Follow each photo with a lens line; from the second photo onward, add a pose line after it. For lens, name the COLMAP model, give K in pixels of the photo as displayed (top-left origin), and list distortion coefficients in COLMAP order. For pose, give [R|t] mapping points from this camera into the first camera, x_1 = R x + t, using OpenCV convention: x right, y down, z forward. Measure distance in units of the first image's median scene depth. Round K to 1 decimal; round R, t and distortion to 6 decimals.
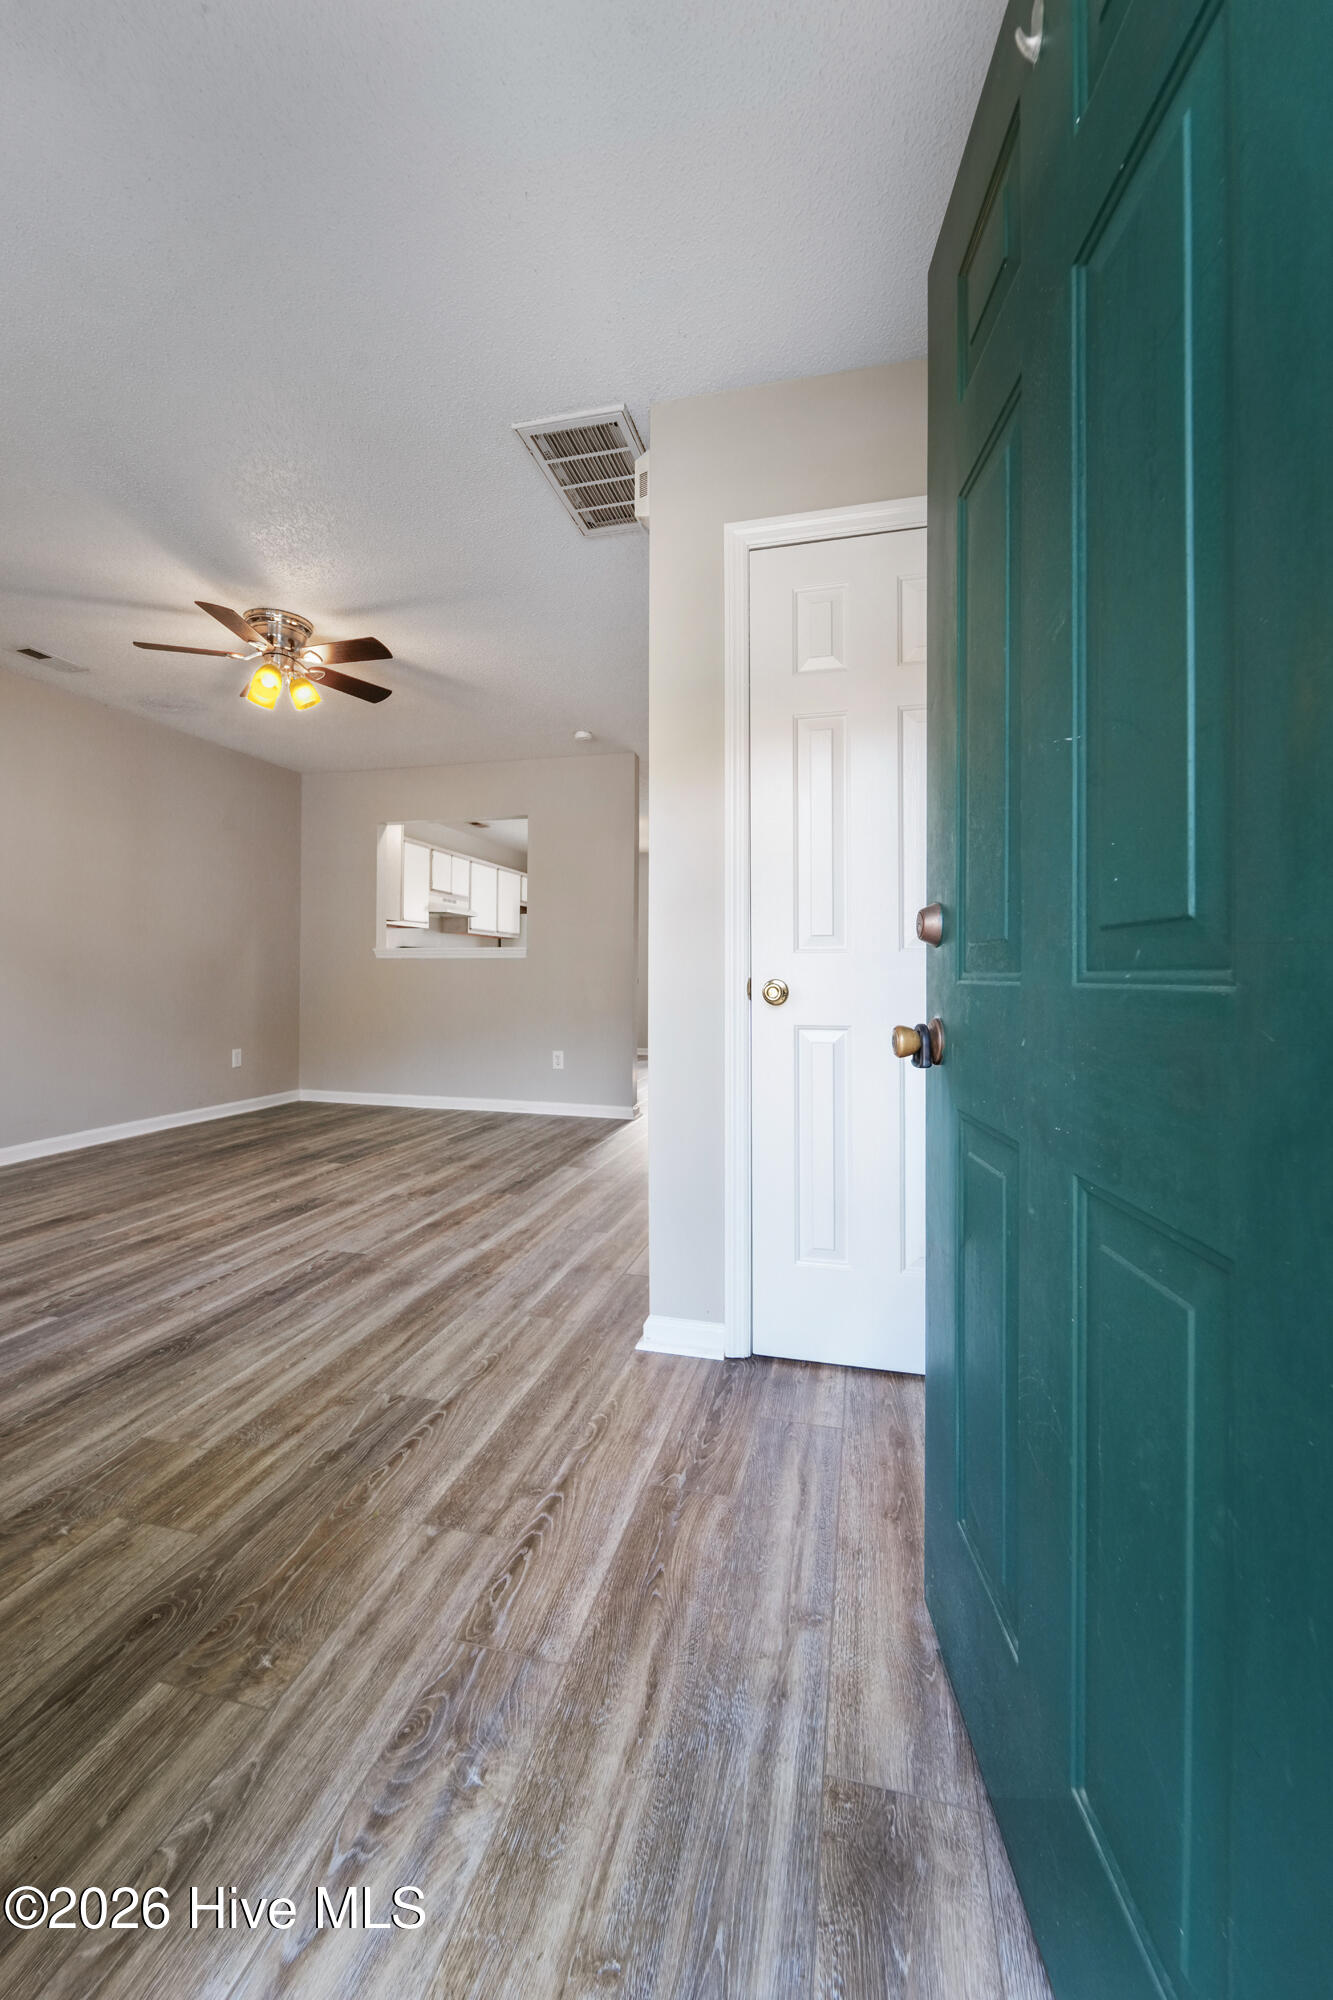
lens RADIAL K [[821.8, 0, 660.2], [0, 821.8, 977.1], [0, 0, 1]] dist [-0.000034, -0.000561]
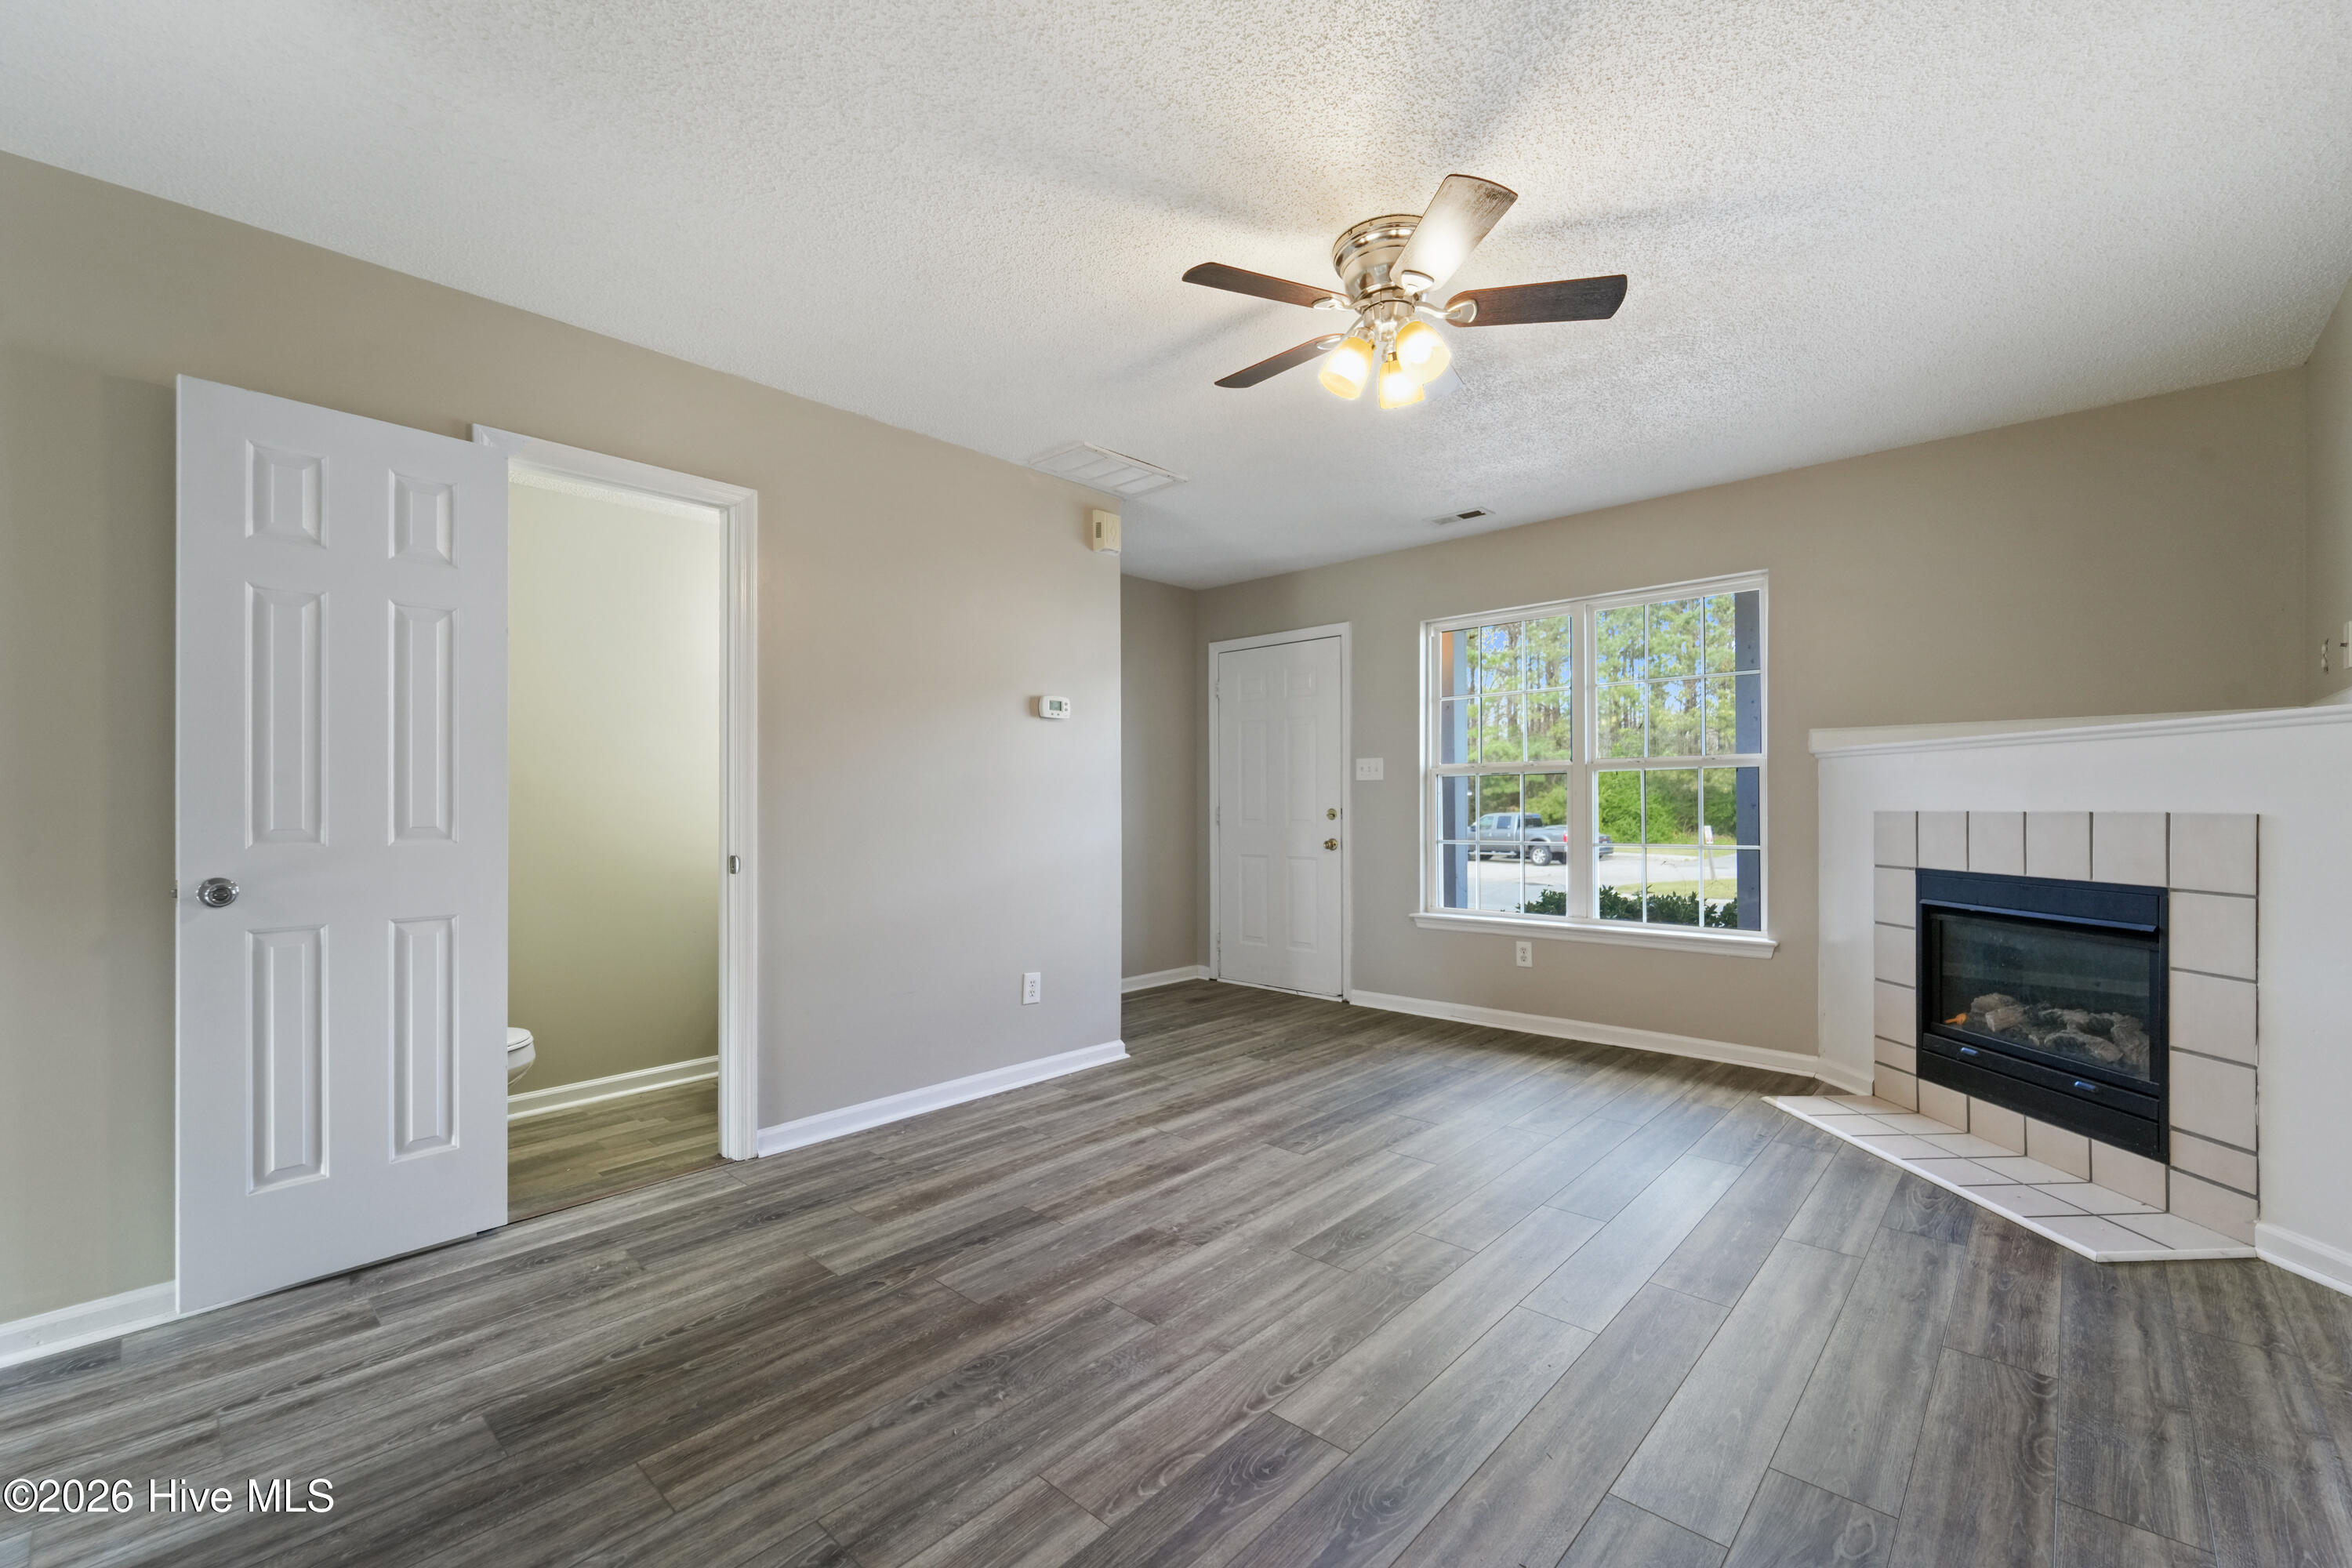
lens RADIAL K [[966.4, 0, 1184.2], [0, 966.4, 806.4], [0, 0, 1]] dist [-0.000034, -0.000561]
pose [[-0.879910, -0.004640, 0.475119, -0.686066], [0.000521, 0.999942, 0.010730, -0.054992], [-0.475141, 0.009689, -0.879856, 1.724979]]
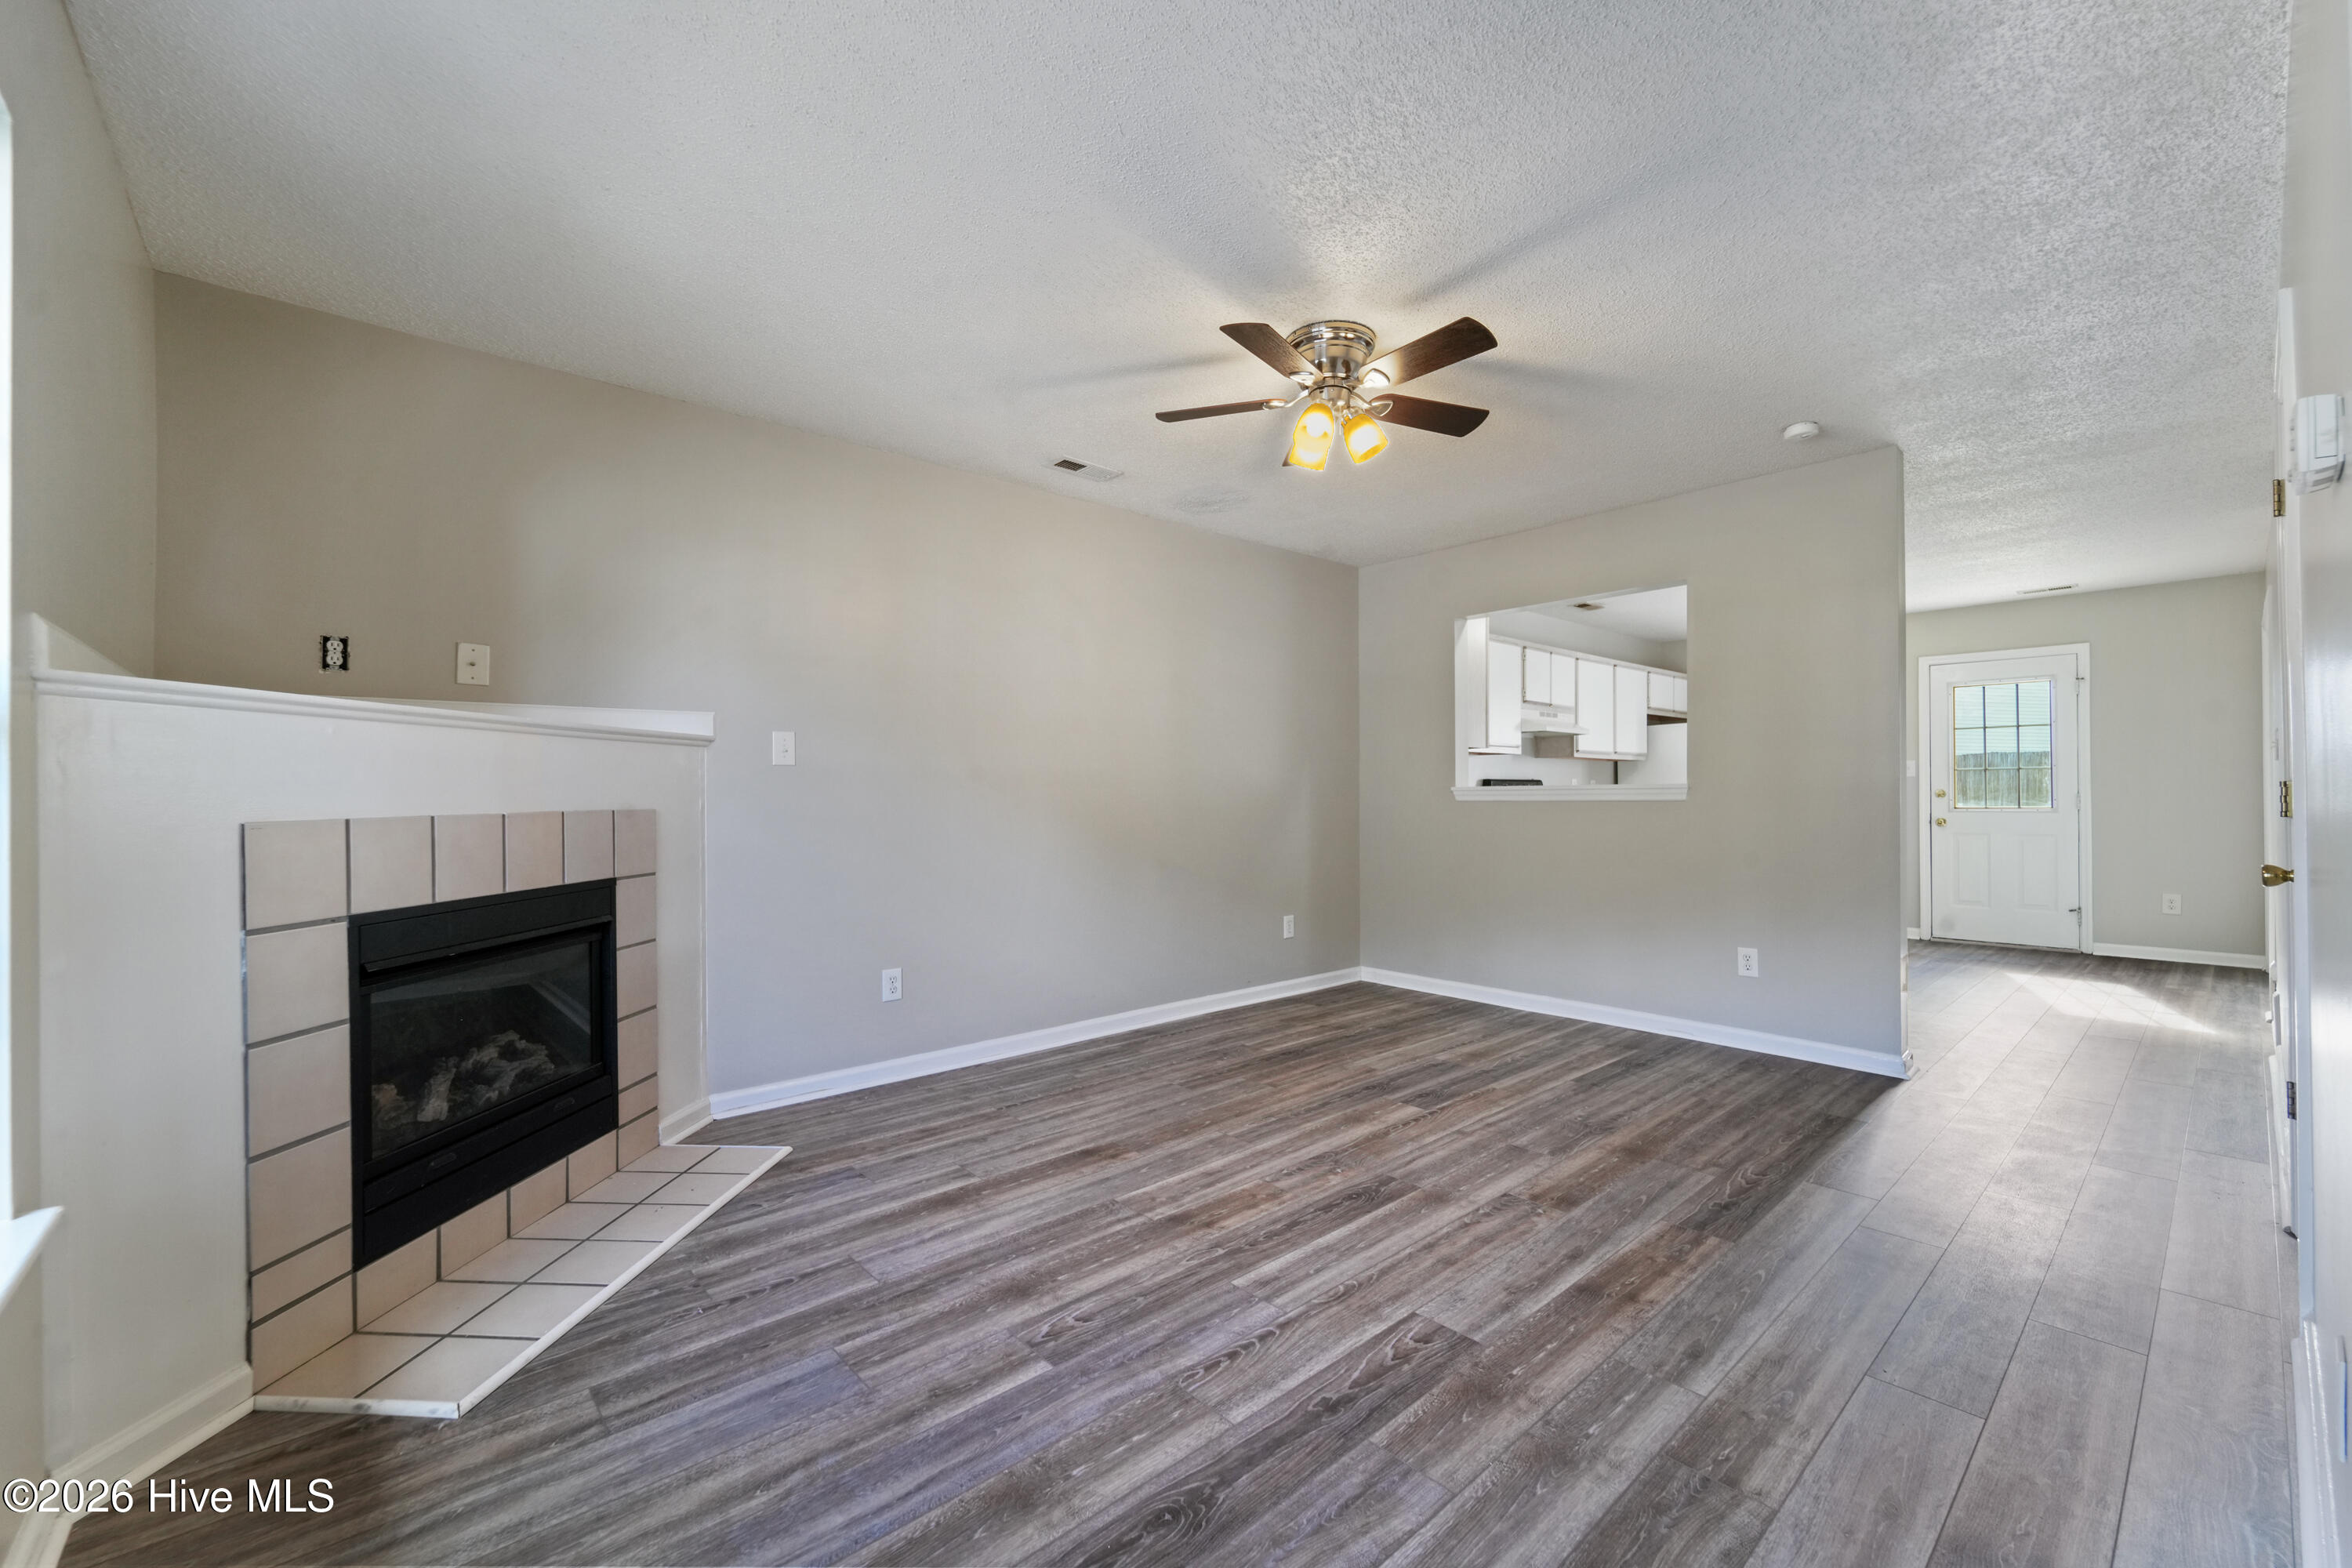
lens RADIAL K [[949.6, 0, 1183.7], [0, 949.6, 789.7], [0, 0, 1]] dist [0.002673, -0.001802]
pose [[0.830076, -0.015629, -0.557431, -0.126803], [0.011031, 0.999872, -0.011609, -0.044739], [0.557541, 0.003487, 0.830142, 0.270182]]
